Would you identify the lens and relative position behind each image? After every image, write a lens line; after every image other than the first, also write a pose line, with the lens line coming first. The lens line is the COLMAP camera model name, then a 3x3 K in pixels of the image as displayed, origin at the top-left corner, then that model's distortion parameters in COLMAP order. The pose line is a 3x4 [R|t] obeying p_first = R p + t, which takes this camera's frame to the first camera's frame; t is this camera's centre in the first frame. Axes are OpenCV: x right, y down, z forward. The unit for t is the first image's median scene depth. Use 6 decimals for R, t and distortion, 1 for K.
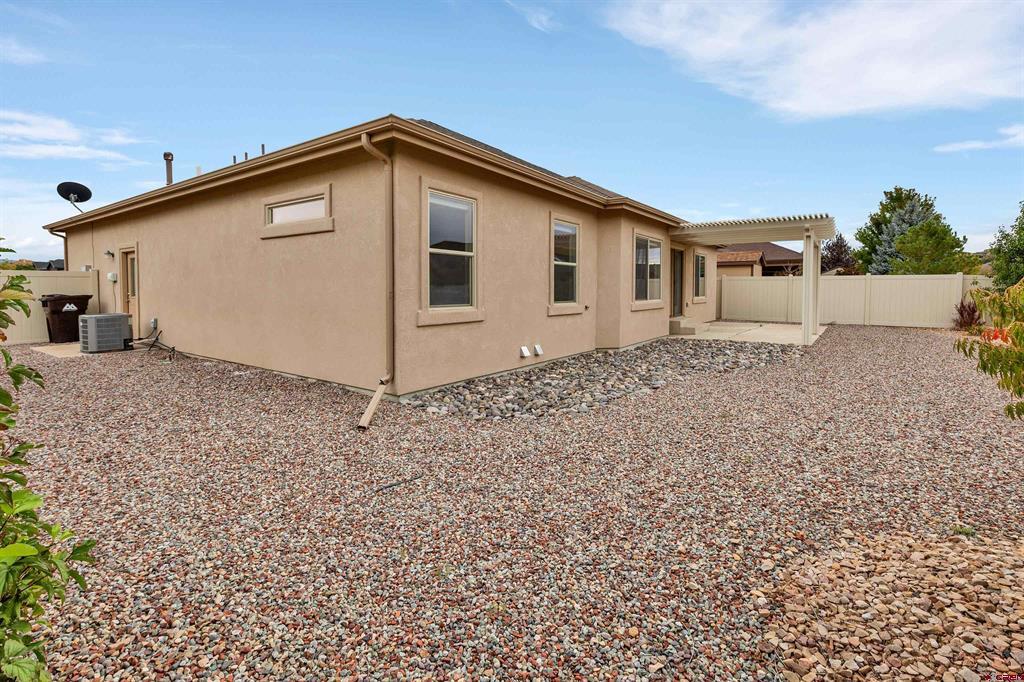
lens RADIAL K [[468.3, 0, 515.5], [0, 468.3, 308.0], [0, 0, 1]] dist [-0.001040, 0.000033]
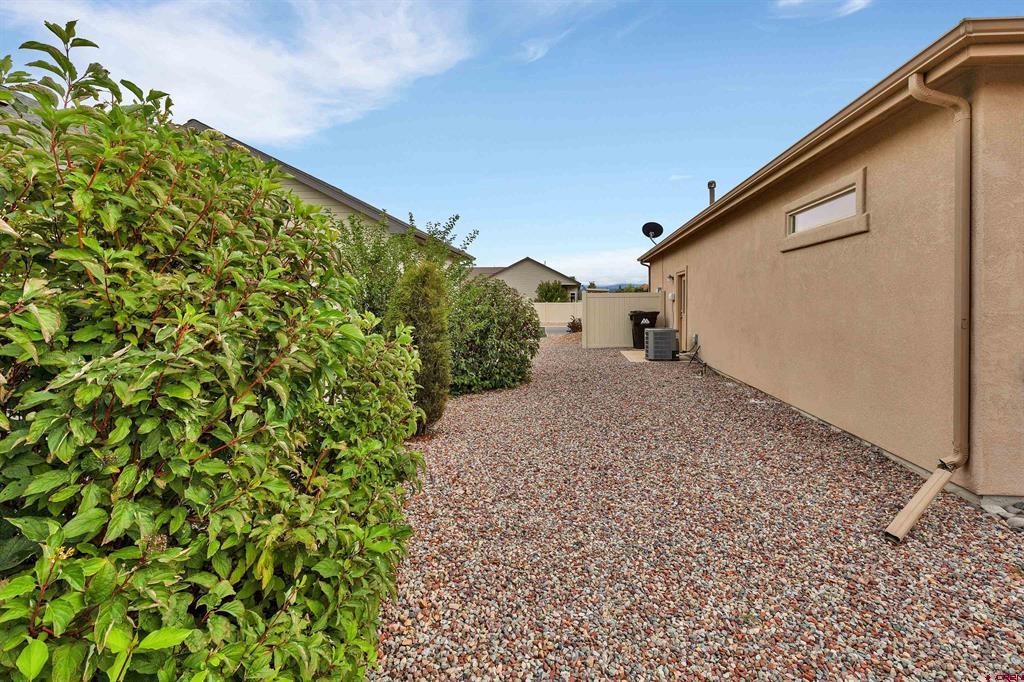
lens RADIAL K [[468.3, 0, 538.2], [0, 468.3, 303.6], [0, 0, 1]] dist [-0.001040, 0.000033]
pose [[0.507245, -0.000371, -0.861802, -0.022826], [-0.037282, 0.999054, -0.022374, -0.017074], [0.860995, 0.043479, 0.506752, 0.198551]]
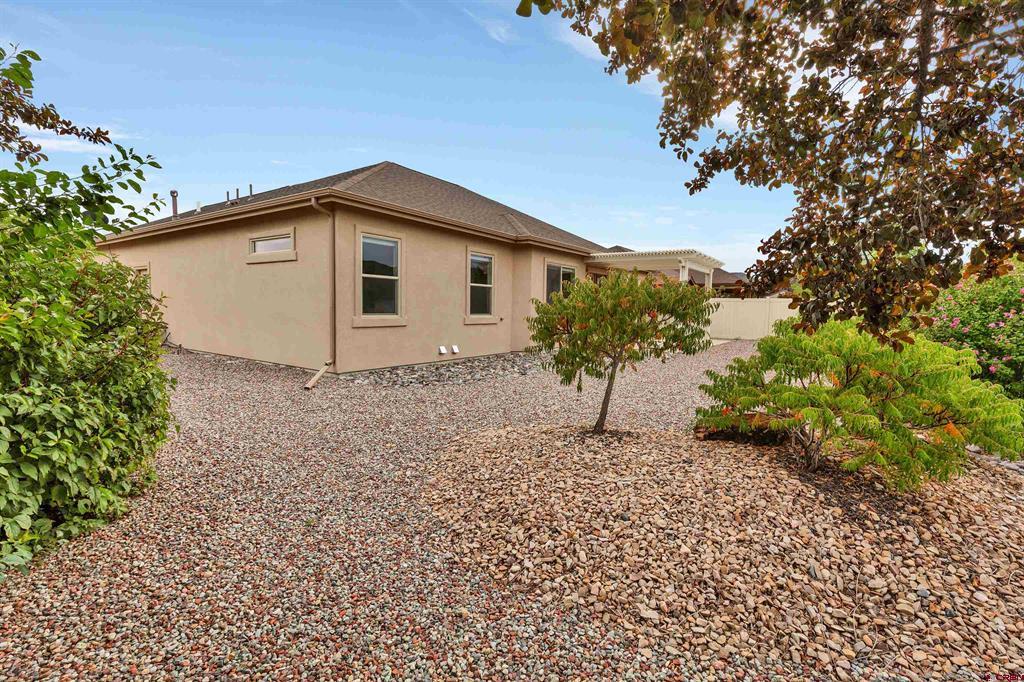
lens RADIAL K [[468.3, 0, 519.5], [0, 468.3, 339.2], [0, 0, 1]] dist [-0.001040, 0.000033]
pose [[0.999802, 0.015099, 0.012943, 0.277121], [-0.015457, 0.999487, 0.028039, 0.025296], [-0.012513, -0.028233, 0.999523, -0.444216]]
